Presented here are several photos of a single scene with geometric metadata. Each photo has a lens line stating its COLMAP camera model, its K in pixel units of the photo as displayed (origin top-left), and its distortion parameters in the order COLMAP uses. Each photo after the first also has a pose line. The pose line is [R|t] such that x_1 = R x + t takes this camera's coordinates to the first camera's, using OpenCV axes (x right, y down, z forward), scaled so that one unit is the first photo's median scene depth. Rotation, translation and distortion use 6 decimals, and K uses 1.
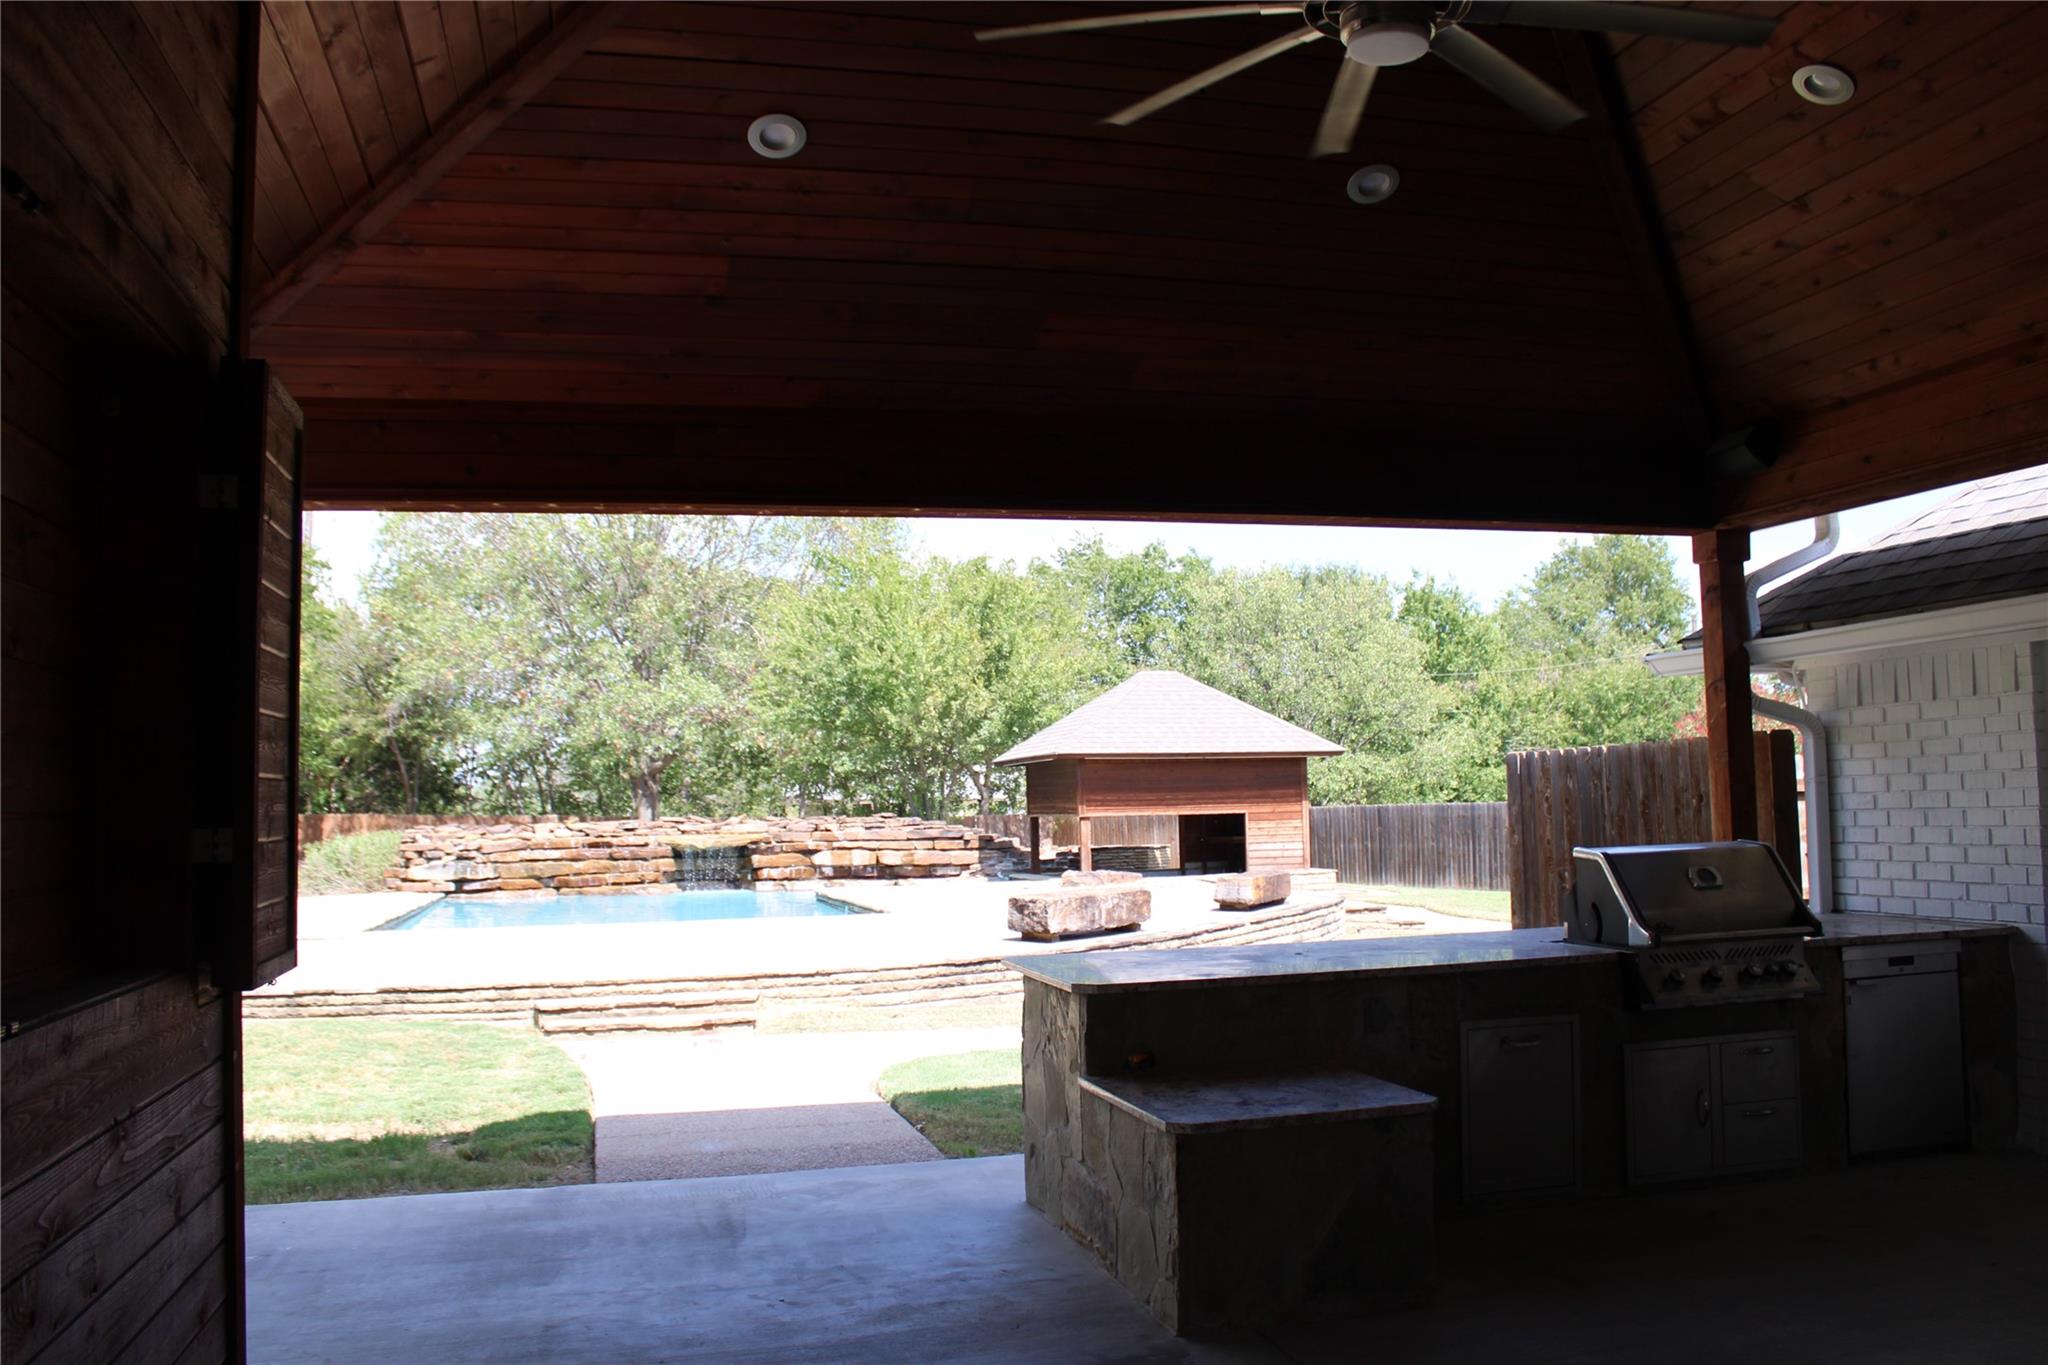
lens RADIAL K [[1698.3, 0, 1037.7], [0, 1698.3, 692.4], [0, 0, 1]] dist [-0.161568, 0.144478]
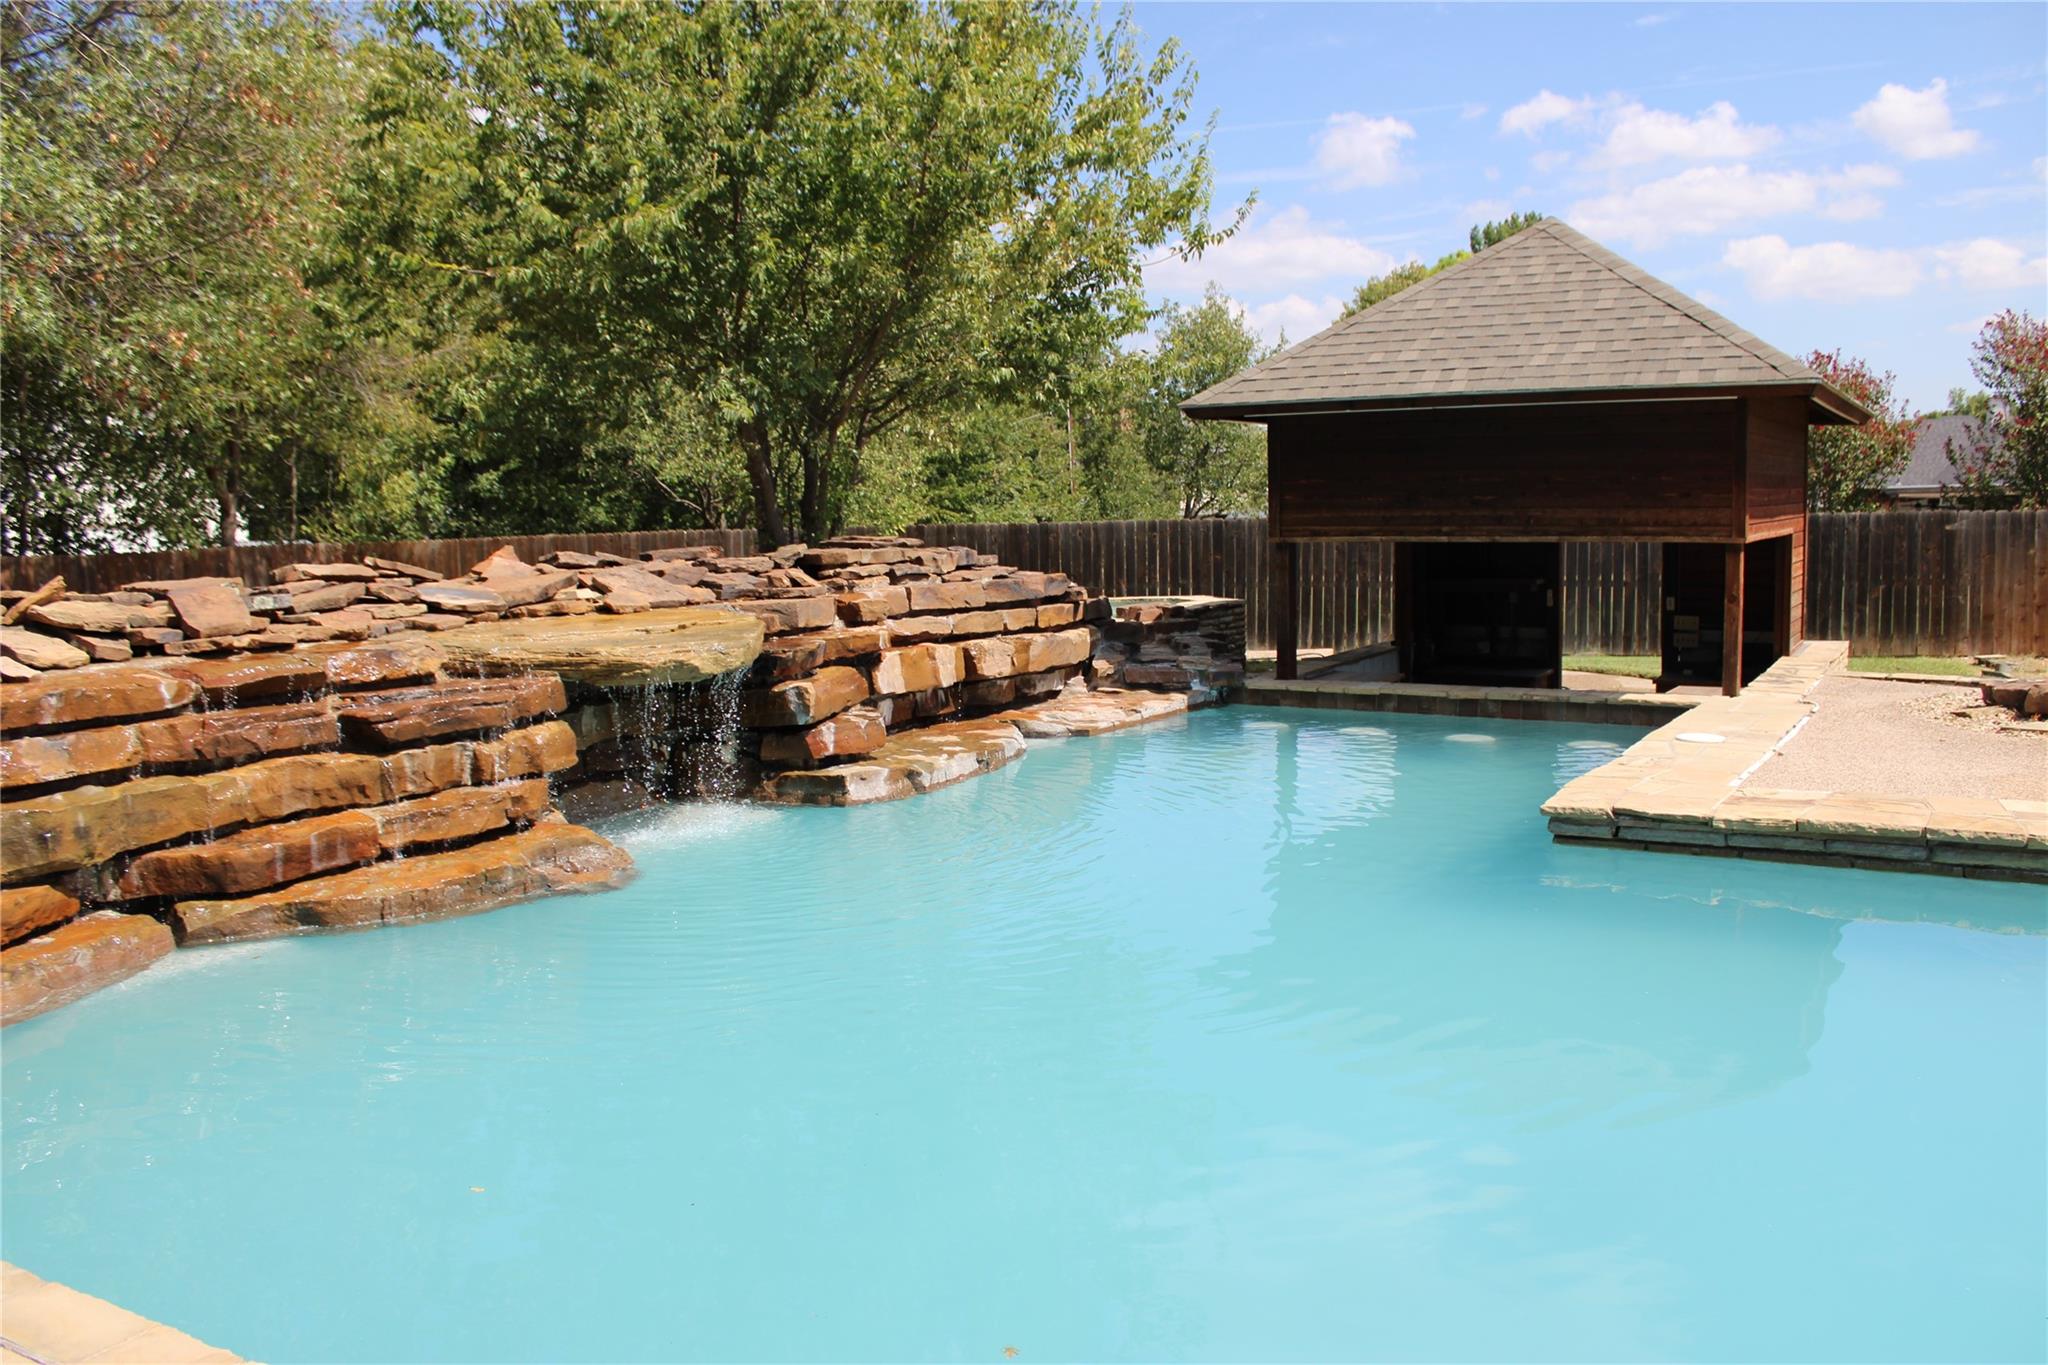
lens RADIAL K [[1698.3, 0, 1011.9], [0, 1698.3, 690.4], [0, 0, 1]] dist [-0.161568, 0.144478]
pose [[0.718355, -0.070714, 0.692073, -0.365678], [-0.042606, 0.988481, 0.145224, 0.056157], [-0.694370, -0.133809, 0.707068, 0.807575]]
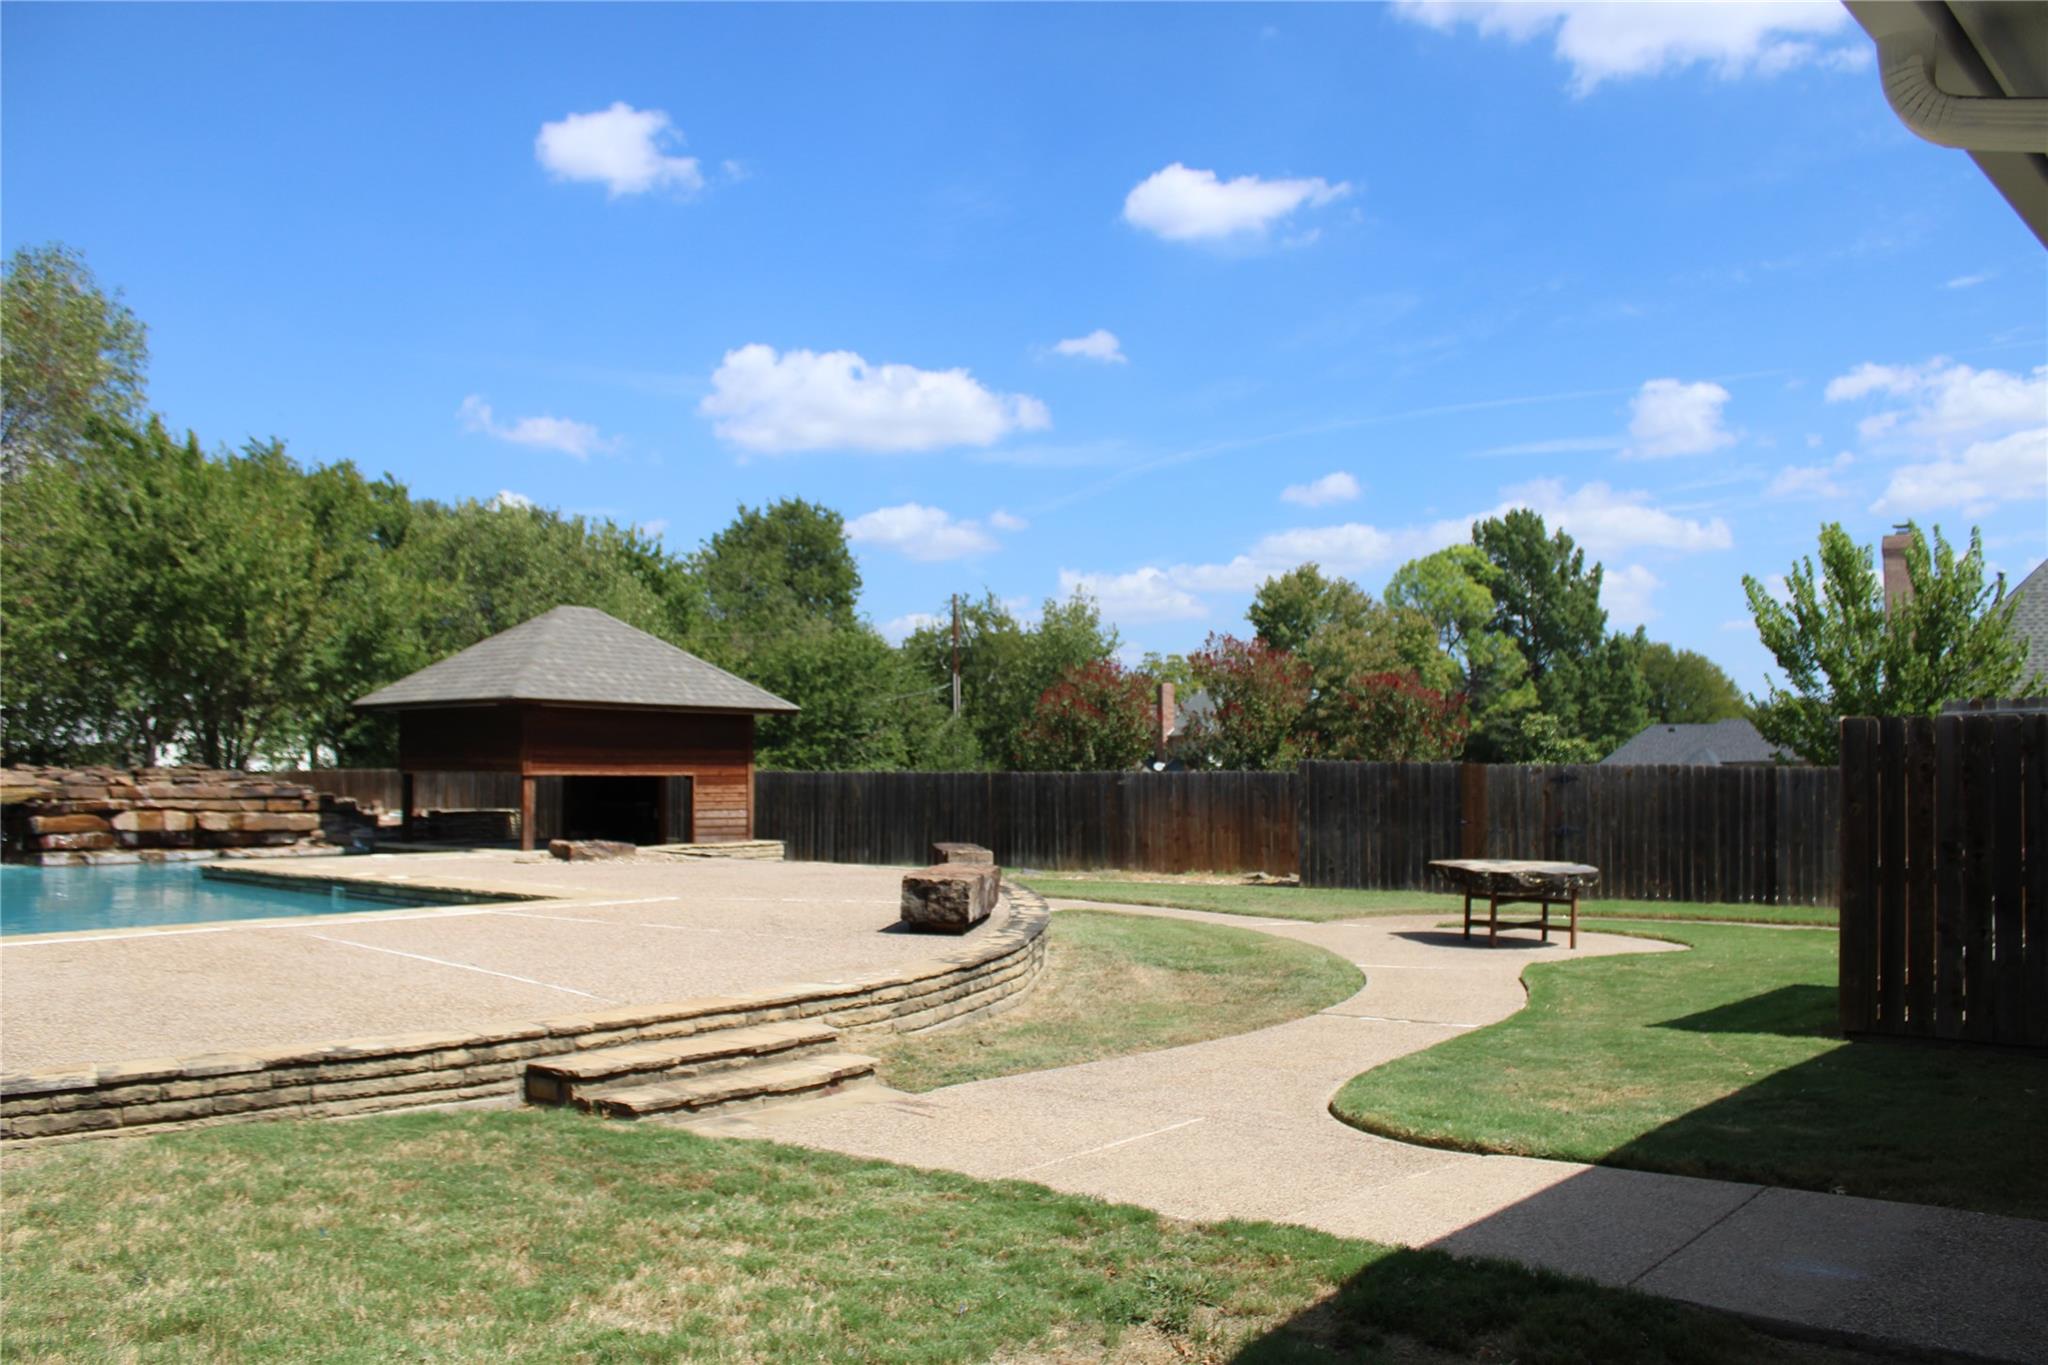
lens RADIAL K [[1698.3, 0, 1031.1], [0, 1698.3, 677.3], [0, 0, 1]] dist [-0.161568, 0.144478]
pose [[0.824488, 0.052858, 0.563406, -0.225671], [-0.057983, 0.998279, -0.008804, 0.017865], [-0.562902, -0.025410, 0.826133, 0.180067]]
